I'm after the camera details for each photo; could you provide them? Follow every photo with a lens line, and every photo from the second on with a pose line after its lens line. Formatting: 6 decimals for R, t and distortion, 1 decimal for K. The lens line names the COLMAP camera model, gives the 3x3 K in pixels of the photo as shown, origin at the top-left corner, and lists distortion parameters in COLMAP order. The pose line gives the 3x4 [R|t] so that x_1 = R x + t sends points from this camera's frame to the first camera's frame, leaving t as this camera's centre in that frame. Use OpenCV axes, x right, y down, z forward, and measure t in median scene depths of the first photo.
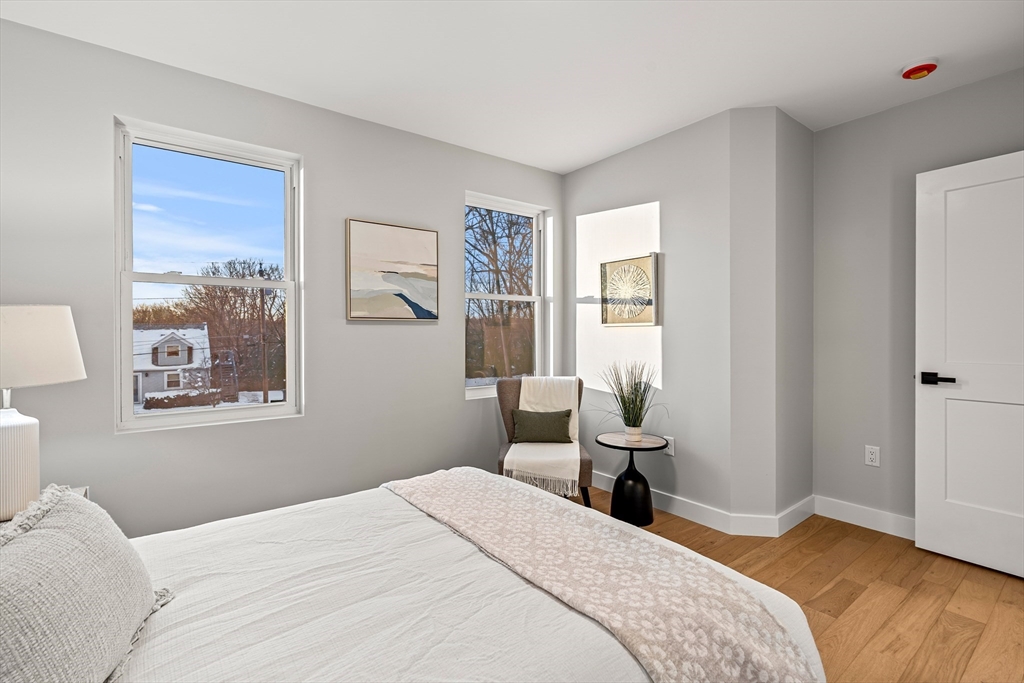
lens RADIAL K [[464.3, 0, 512.0], [0, 464.3, 341.5], [0, 0, 1]] dist [-0.003460, 0.000113]
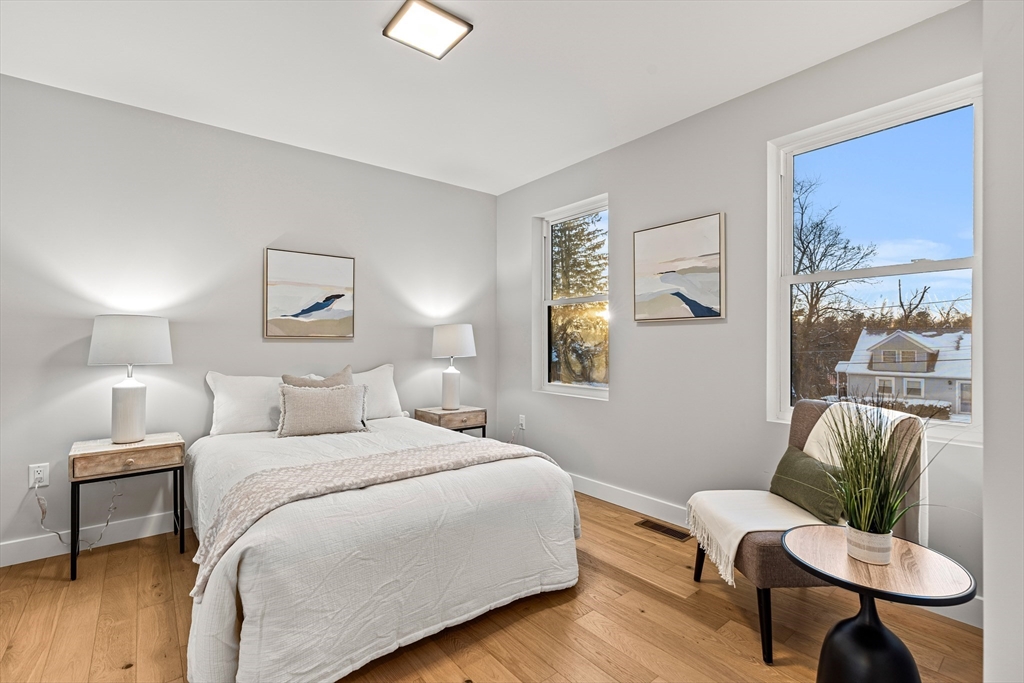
lens RADIAL K [[464.3, 0, 512.0], [0, 464.3, 341.5], [0, 0, 1]] dist [-0.003460, 0.000113]
pose [[0.024623, 0.003006, -0.999692, 0.692651], [-0.015747, 0.999873, 0.002618, 0.001429], [0.999573, 0.015678, 0.024668, 0.619091]]
